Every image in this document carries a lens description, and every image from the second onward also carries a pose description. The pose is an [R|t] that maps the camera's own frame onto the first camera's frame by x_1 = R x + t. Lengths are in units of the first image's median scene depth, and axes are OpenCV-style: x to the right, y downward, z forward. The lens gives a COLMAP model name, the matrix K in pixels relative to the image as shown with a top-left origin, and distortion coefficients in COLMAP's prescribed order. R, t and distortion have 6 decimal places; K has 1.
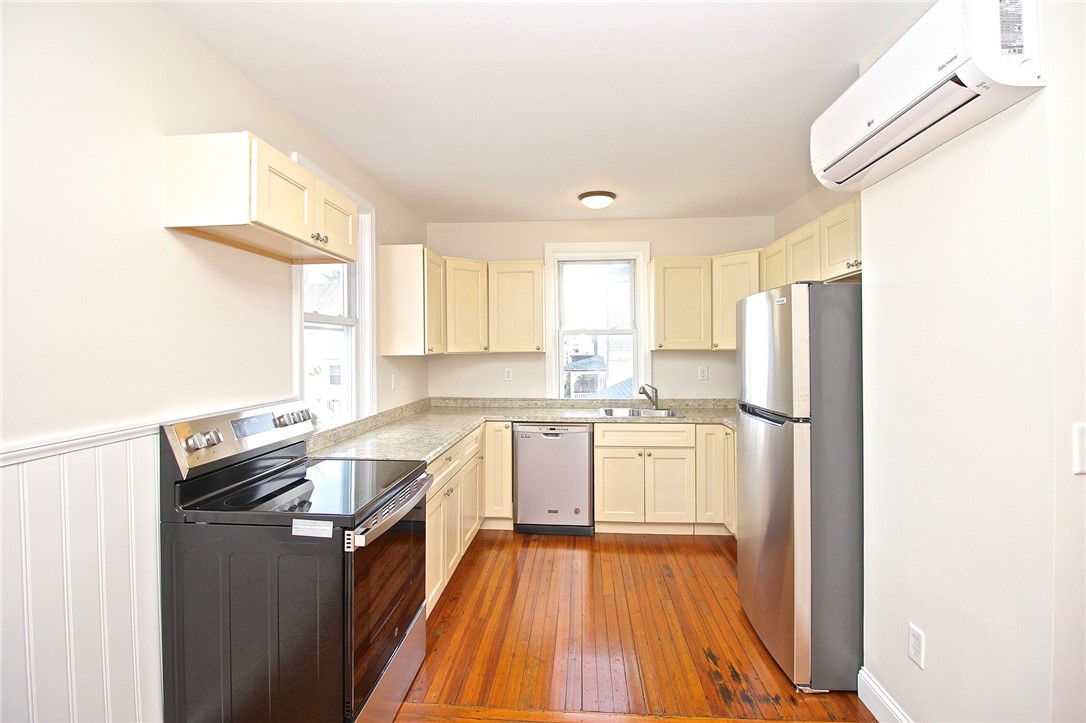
lens RADIAL K [[503.3, 0, 541.9], [0, 503.3, 347.3], [0, 0, 1]] dist [0.000368, -0.013348]
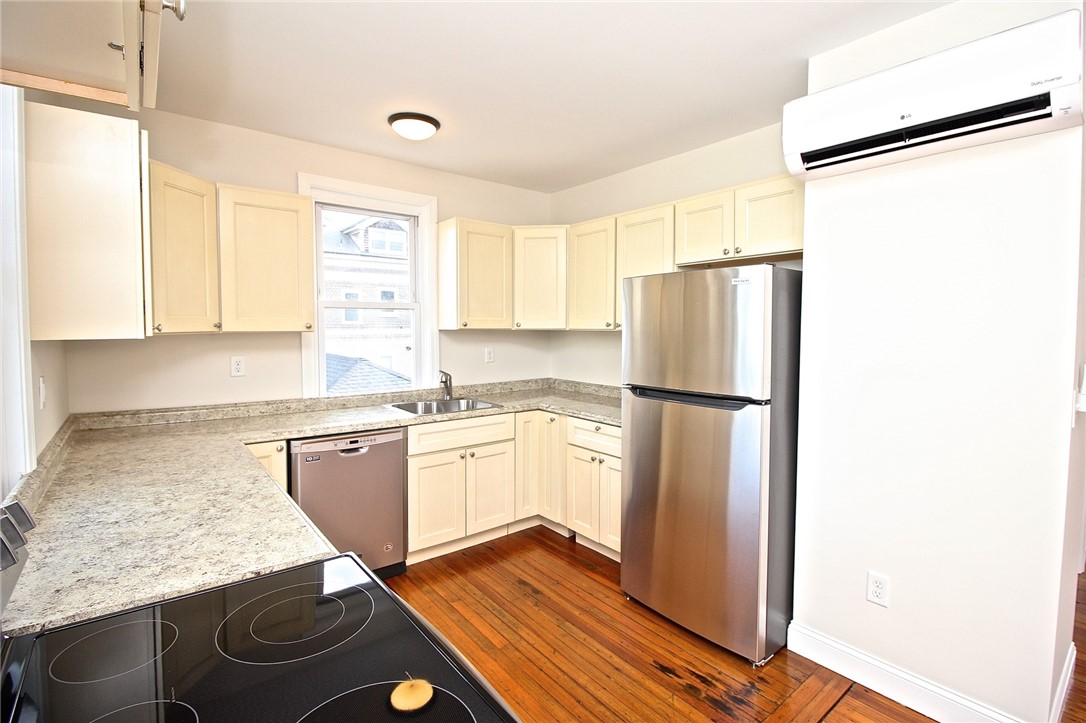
lens RADIAL K [[502.7, 0, 546.5], [0, 502.7, 347.3], [0, 0, 1]] dist [0.000528, -0.013575]
pose [[0.726596, -0.020414, 0.686761, -0.264647], [-0.009618, 0.999158, 0.039876, 0.000364], [-0.686997, -0.035579, 0.725788, 0.316494]]
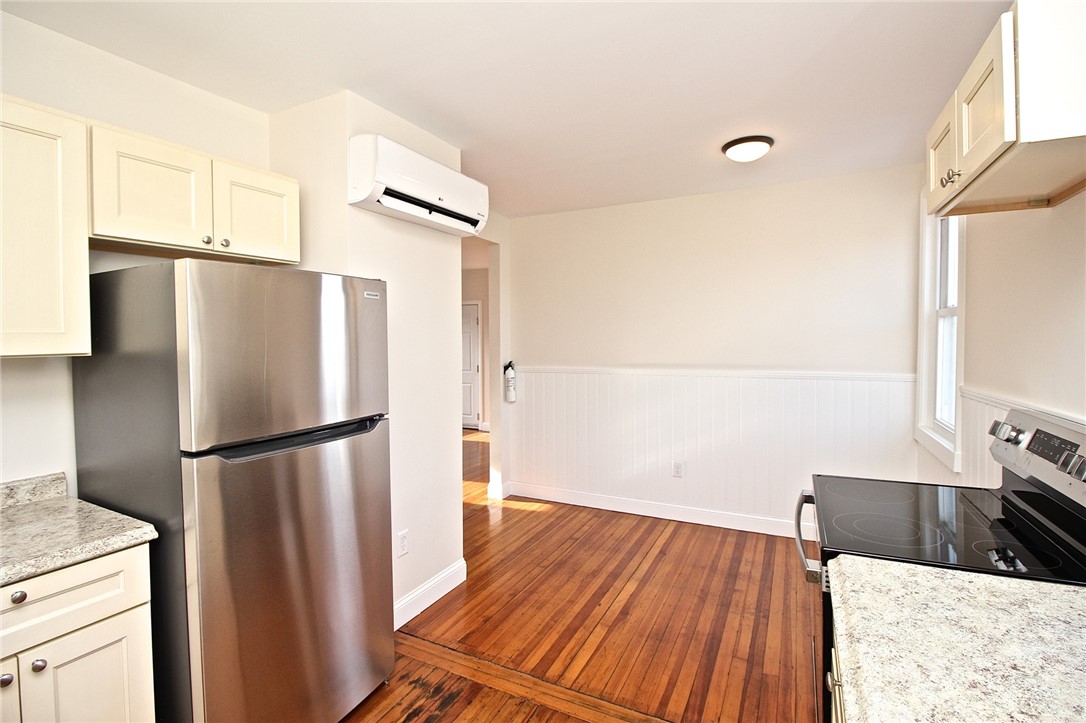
lens RADIAL K [[503.3, 0, 541.9], [0, 503.3, 347.3], [0, 0, 1]] dist [0.000368, -0.013348]
pose [[-0.923164, 0.009778, 0.384283, -0.099146], [0.015136, 0.999826, 0.010920, -0.000490], [-0.384109, 0.015897, -0.923151, 0.998170]]
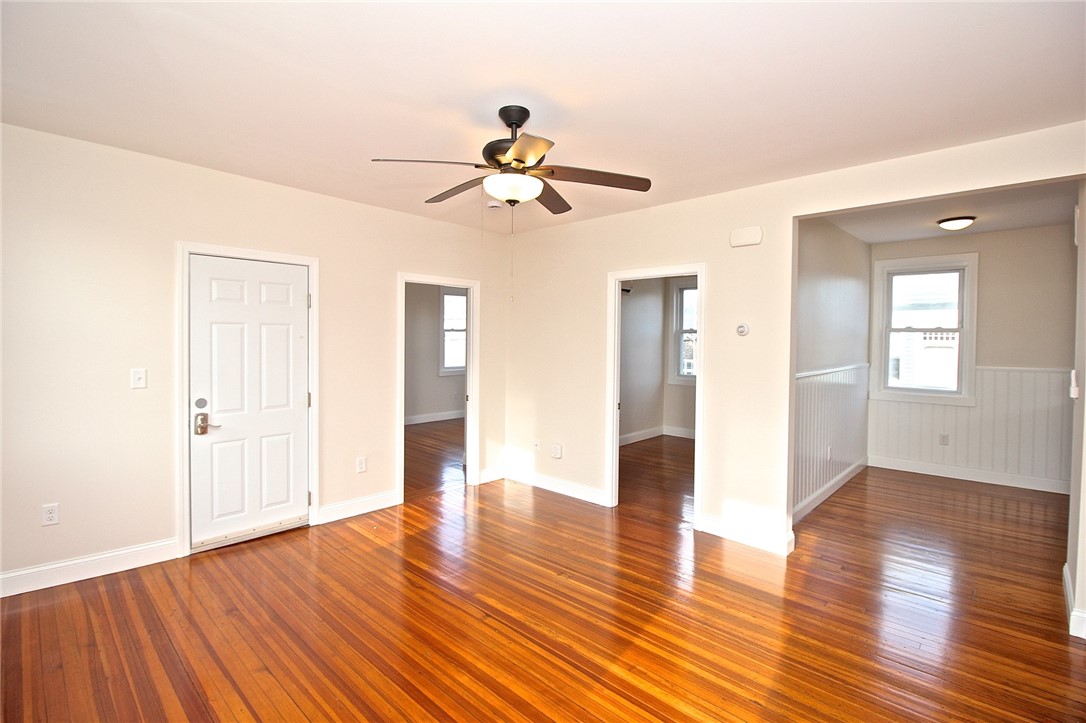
lens RADIAL K [[509.6, 0, 547.0], [0, 509.6, 346.5], [0, 0, 1]] dist [0.001800, -0.014601]
pose [[-0.624177, 0.016934, -0.781099, 1.466302], [-0.004212, 0.999678, 0.025039, -0.026623], [0.781272, 0.018919, -0.623905, 0.165301]]
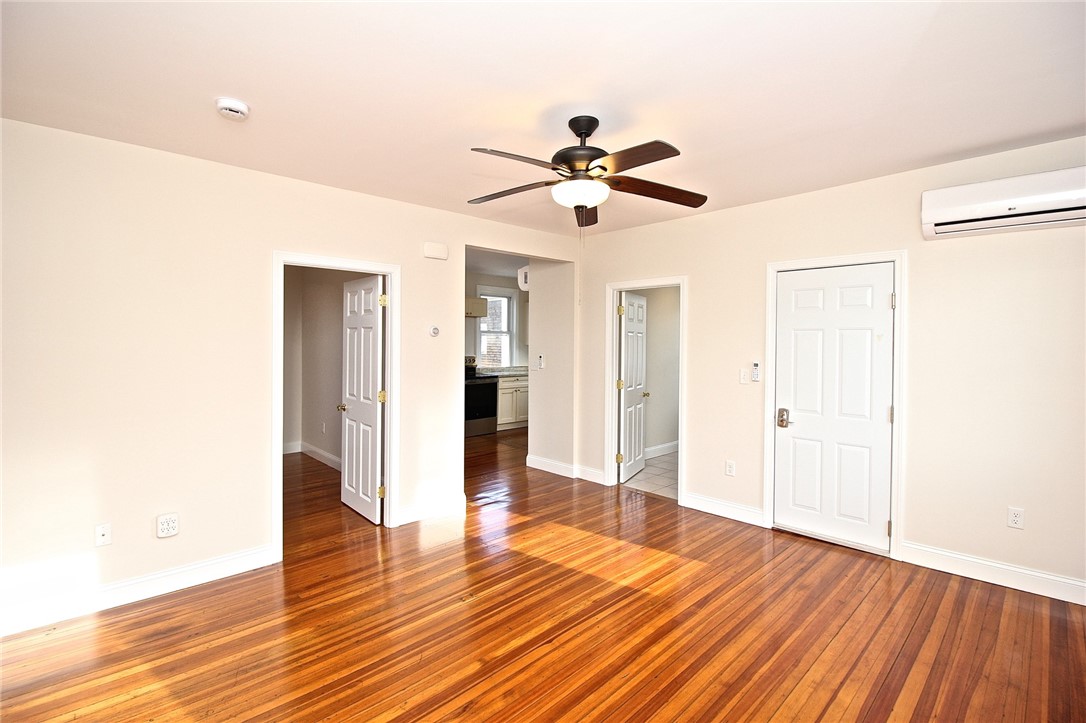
lens RADIAL K [[502.7, 0, 546.5], [0, 502.7, 347.3], [0, 0, 1]] dist [0.000528, -0.013575]
pose [[0.755884, 0.022851, -0.654307, 1.381400], [-0.013894, 0.999726, 0.018863, -0.024432], [0.654558, -0.005167, 0.755994, -0.811593]]
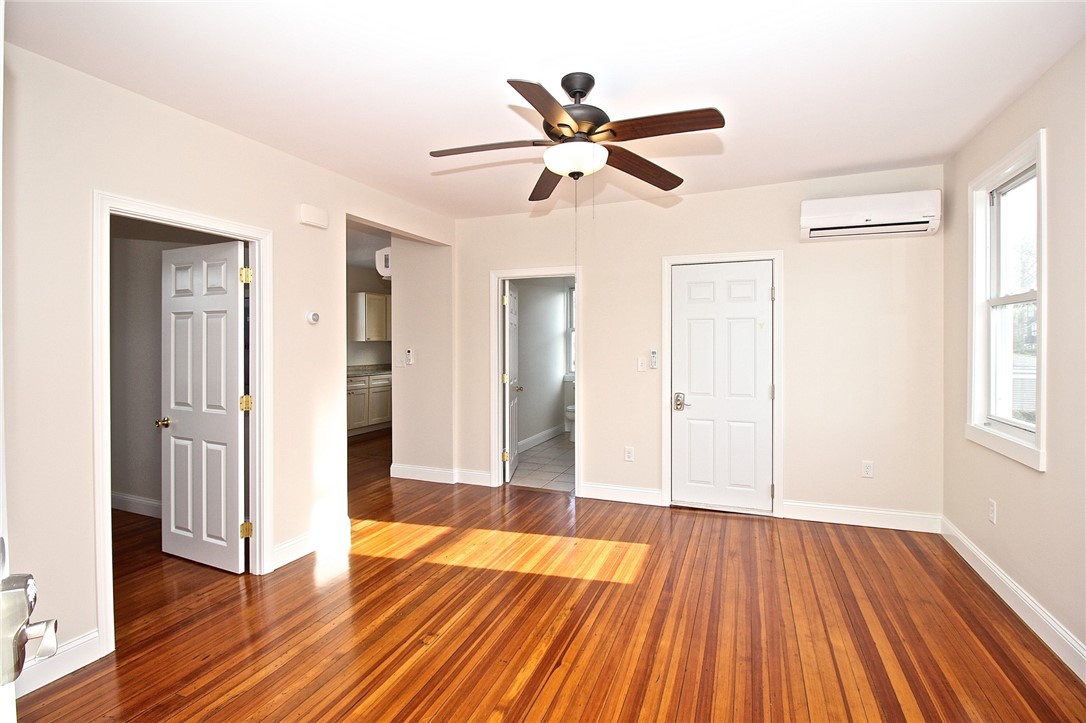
lens RADIAL K [[509.6, 0, 547.0], [0, 509.6, 346.5], [0, 0, 1]] dist [0.001800, -0.014601]
pose [[0.957701, 0.011138, -0.287550, 1.121478], [-0.008194, 0.999901, 0.011437, 0.001303], [0.287649, -0.008597, 0.957697, -0.872359]]
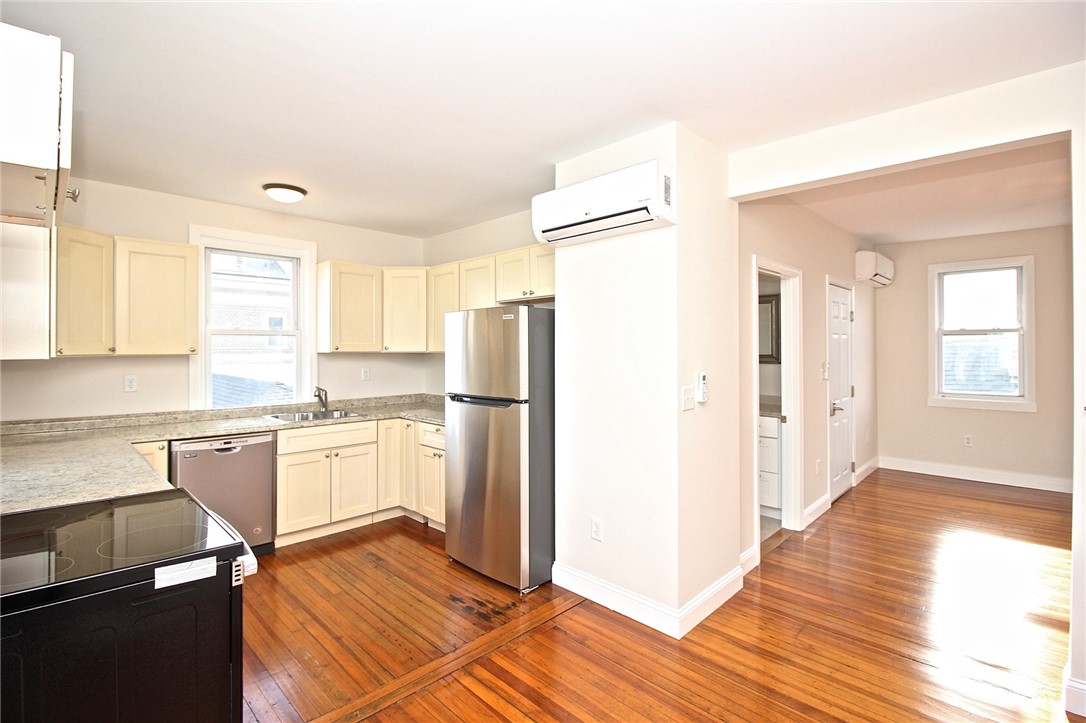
lens RADIAL K [[502.7, 0, 546.5], [0, 502.7, 347.3], [0, 0, 1]] dist [0.000528, -0.013575]
pose [[0.643798, 0.010063, 0.765130, -0.292668], [-0.005357, 0.999948, -0.008644, 0.001807], [-0.765177, 0.001466, 0.643818, 0.018561]]
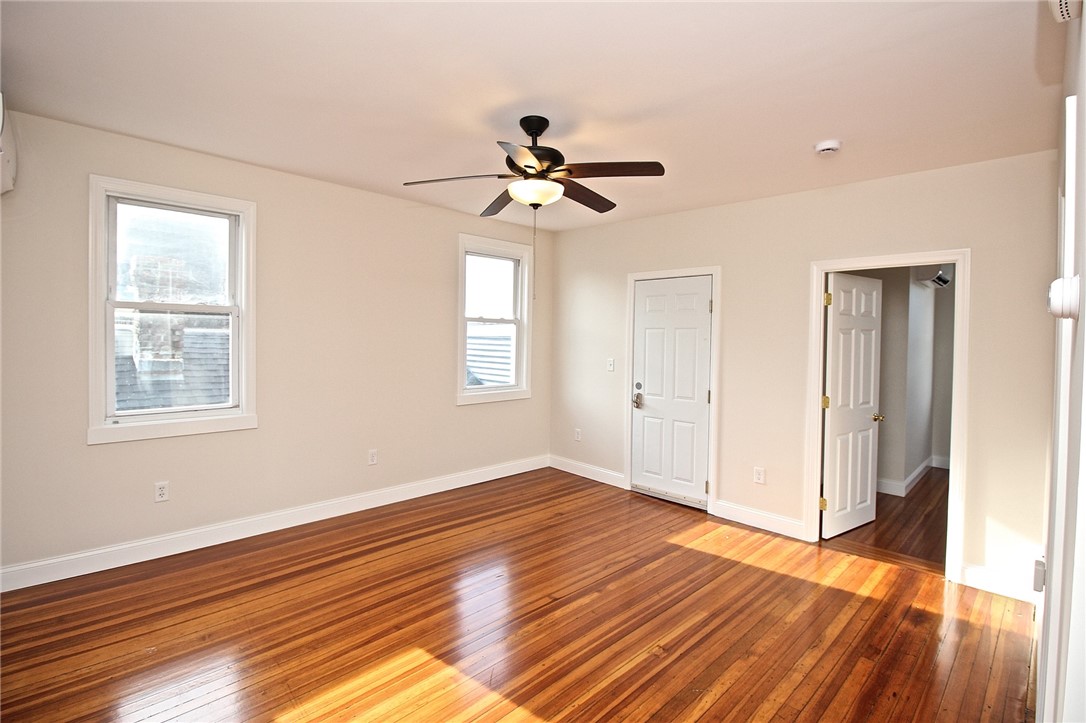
lens RADIAL K [[503.3, 0, 541.9], [0, 503.3, 347.3], [0, 0, 1]] dist [0.000368, -0.013348]
pose [[-0.758830, -0.014883, 0.651119, 0.521947], [-0.009205, 0.999884, 0.012127, -0.010574], [-0.651224, 0.003209, -0.758879, 0.234638]]
